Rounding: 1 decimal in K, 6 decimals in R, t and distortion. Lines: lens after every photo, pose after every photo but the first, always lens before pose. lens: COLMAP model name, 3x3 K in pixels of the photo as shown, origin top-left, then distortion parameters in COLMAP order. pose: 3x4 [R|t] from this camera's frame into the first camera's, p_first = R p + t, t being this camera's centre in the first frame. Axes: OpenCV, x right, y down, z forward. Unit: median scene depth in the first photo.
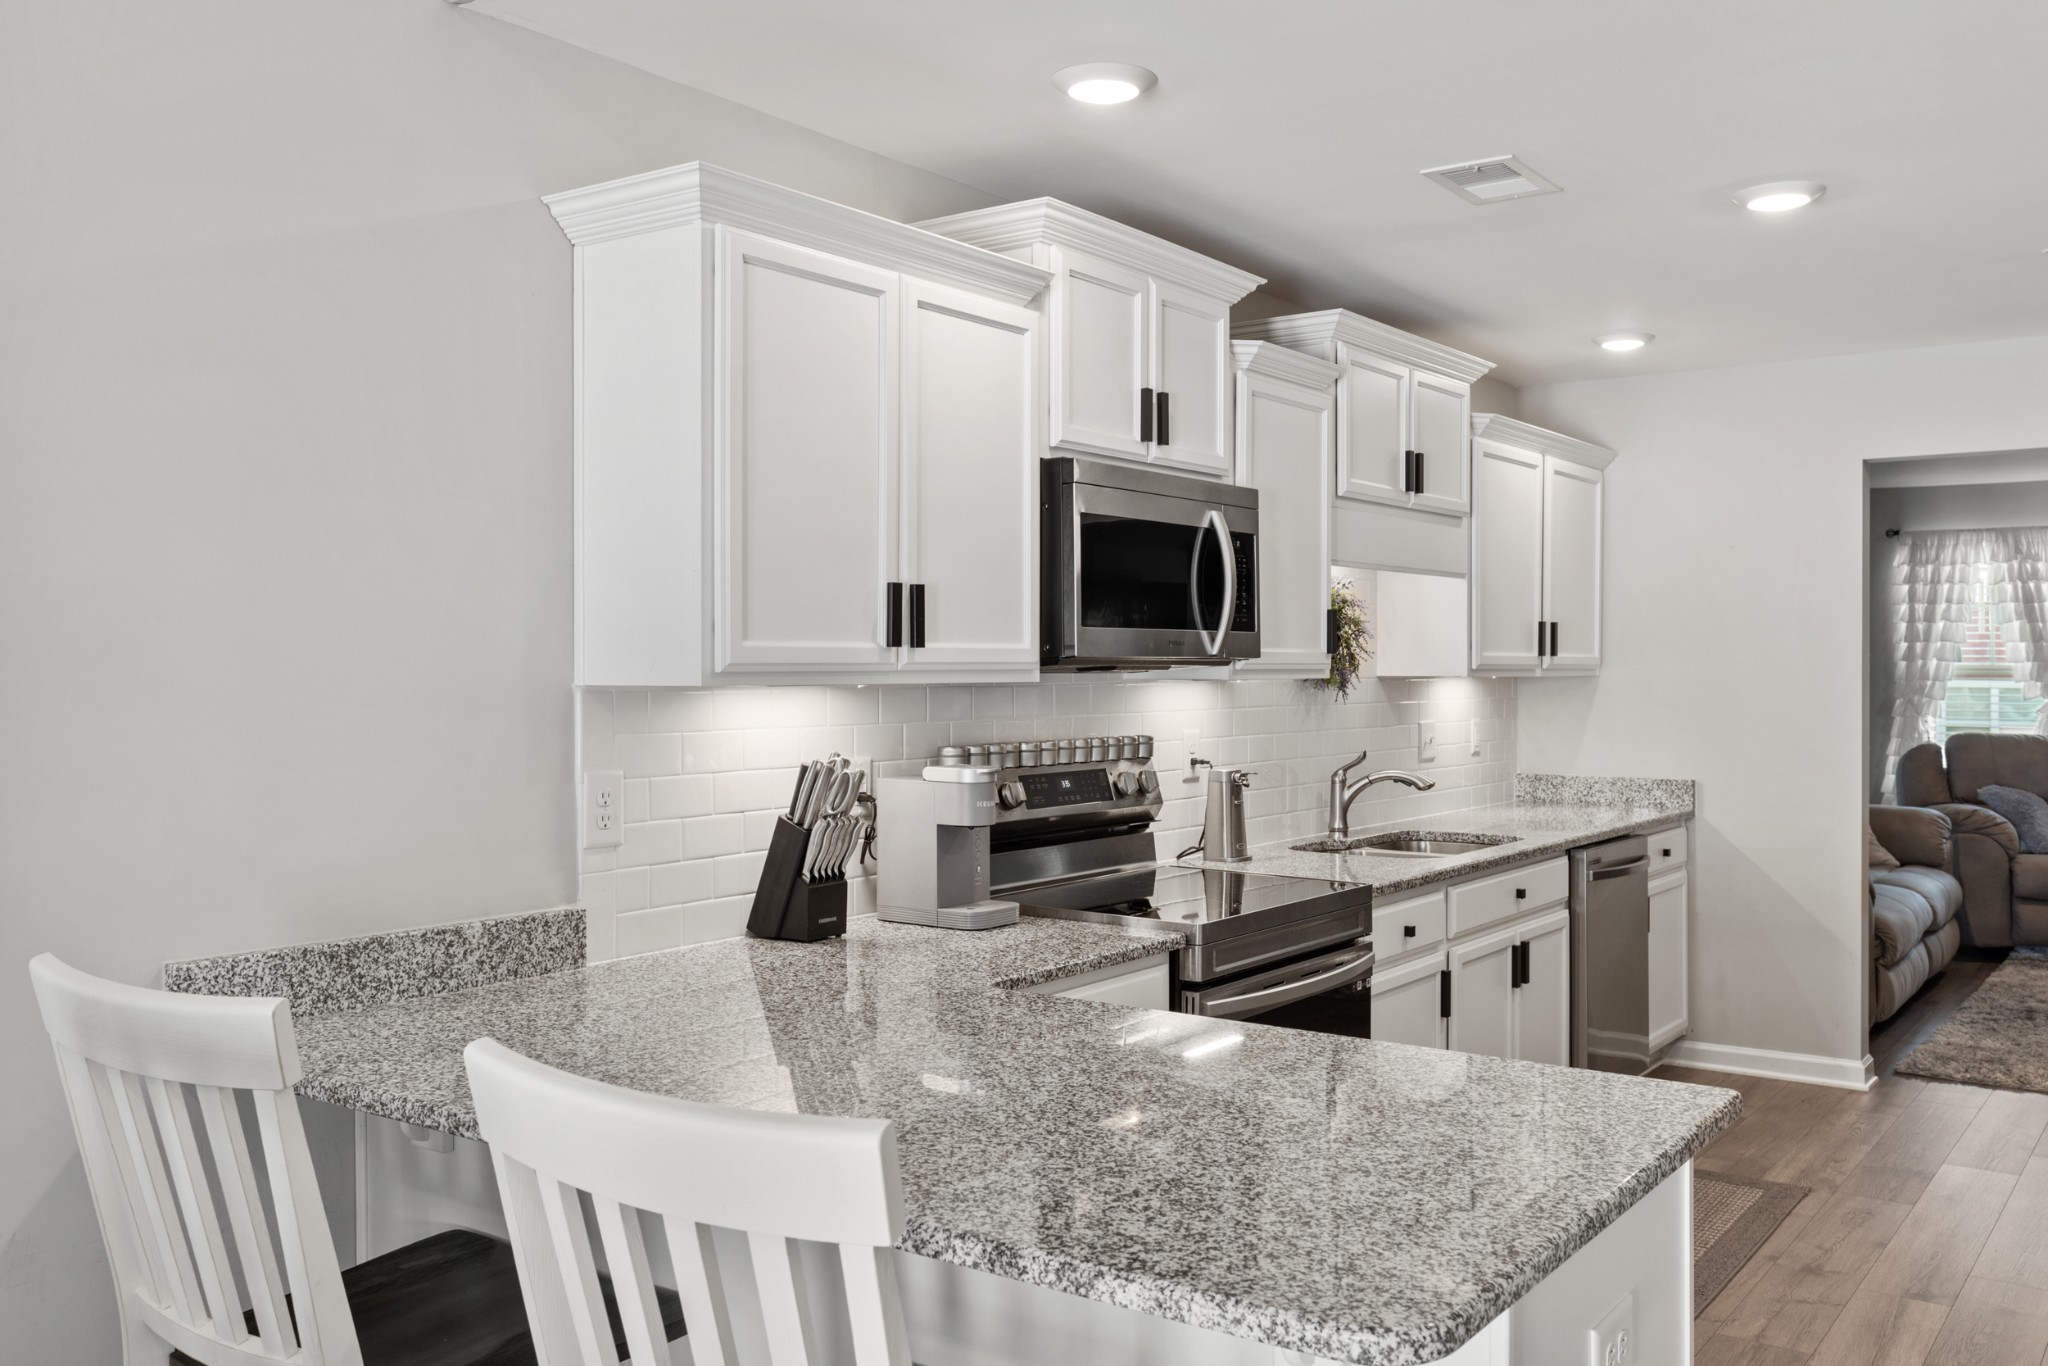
lens RADIAL K [[1731.3, 0, 1013.5], [0, 1731.3, 655.7], [0, 0, 1]] dist [0.002242, -0.004167]
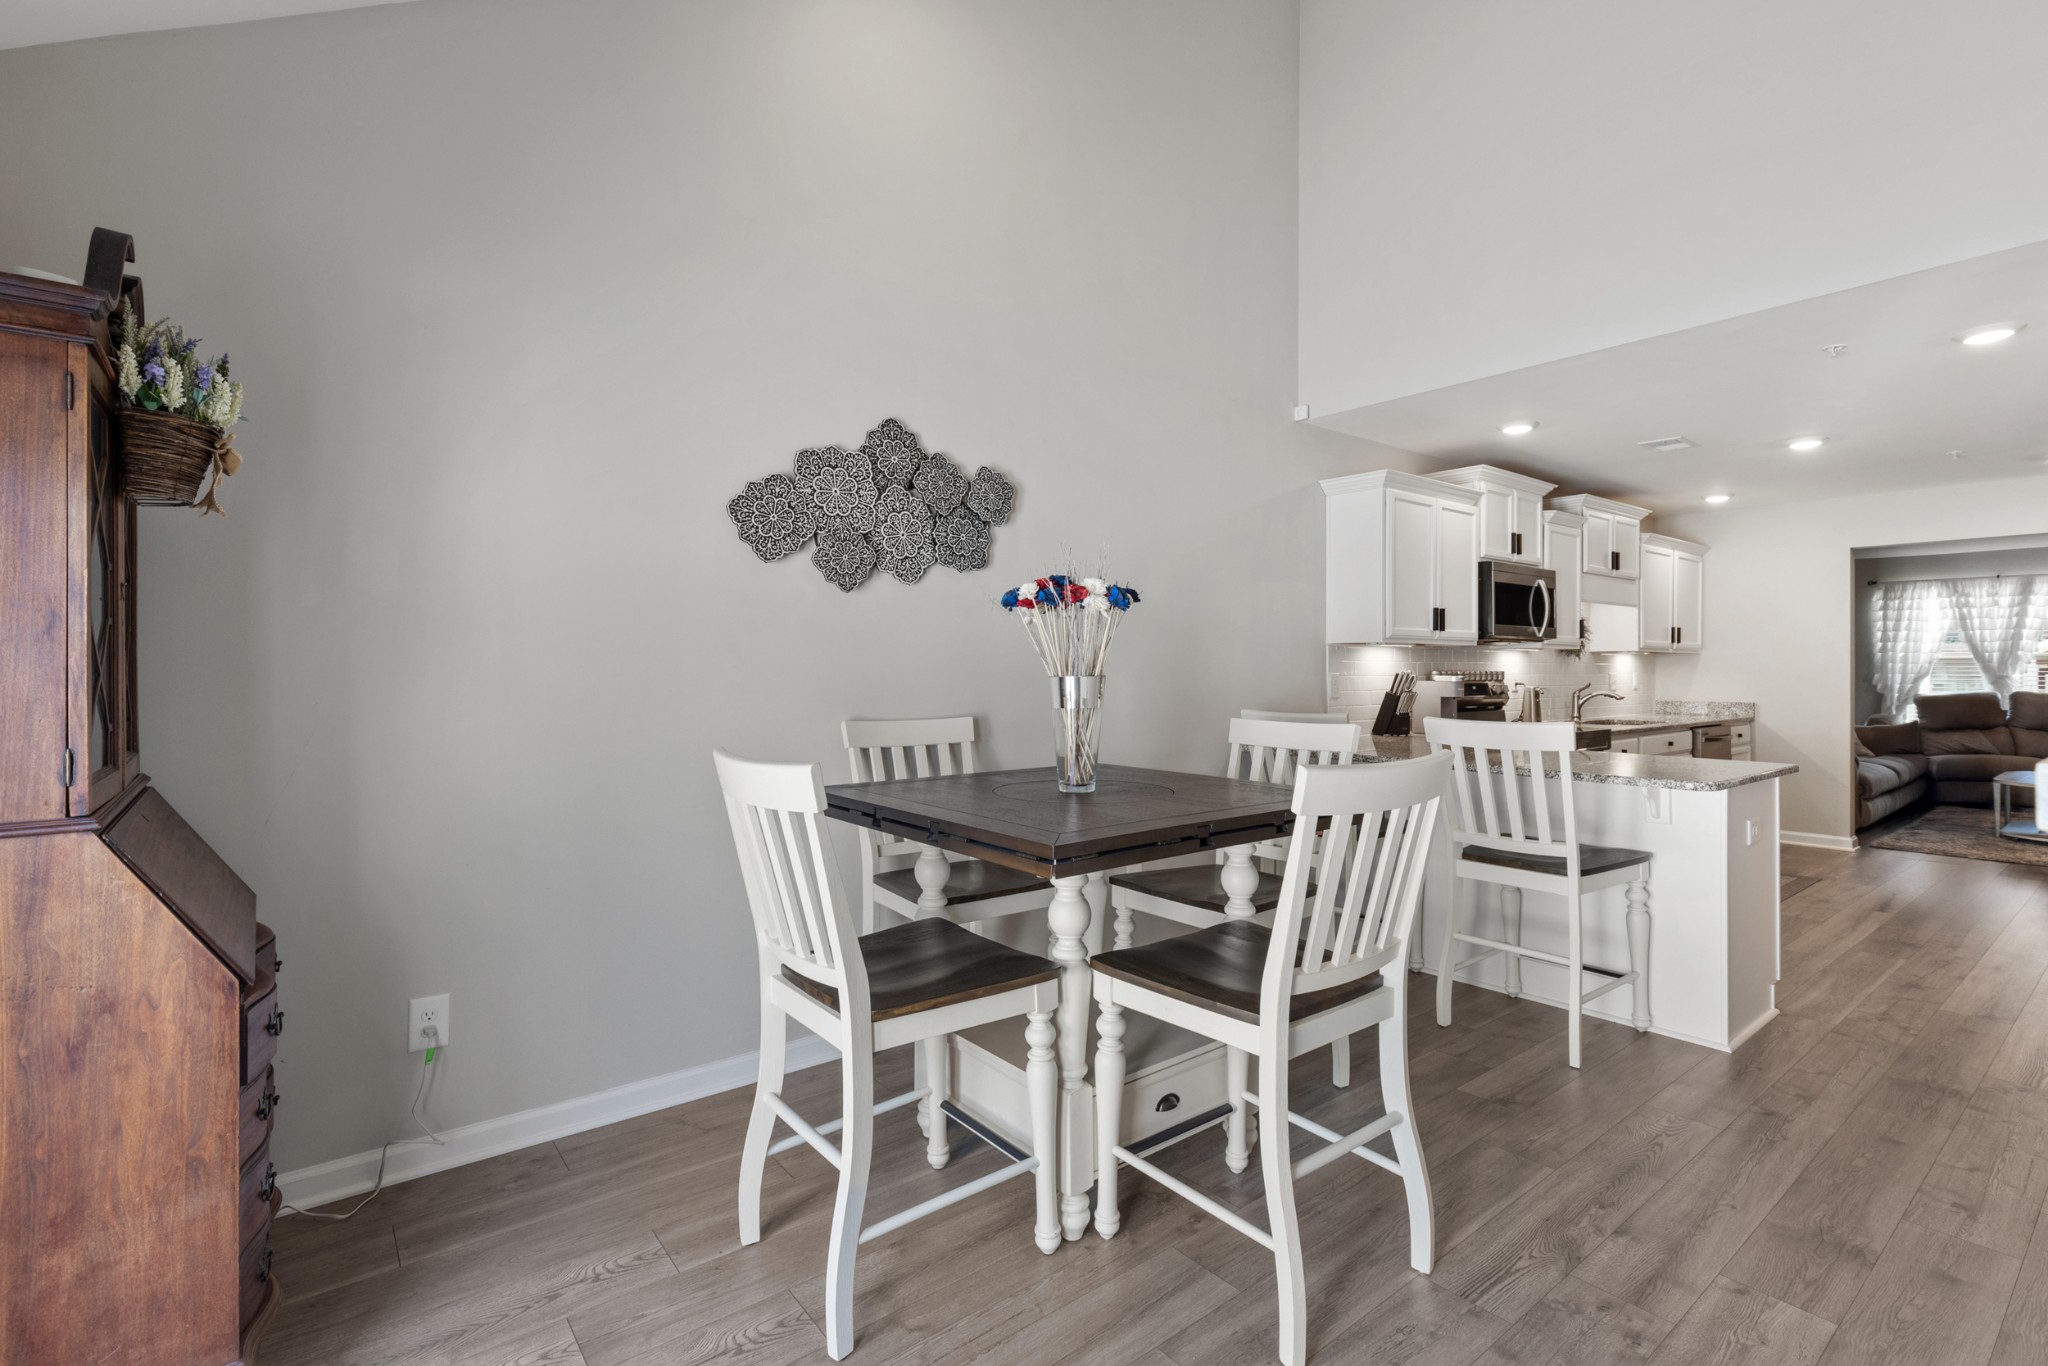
lens RADIAL K [[937.0, 0, 1017.3], [0, 937.0, 659.7], [0, 0, 1]] dist [-0.000579, -0.000353]
pose [[0.962458, 0.000310, -0.271432, -0.166016], [-0.001239, 0.999994, -0.003248, 0.025741], [0.271429, 0.003463, 0.962452, -0.350367]]
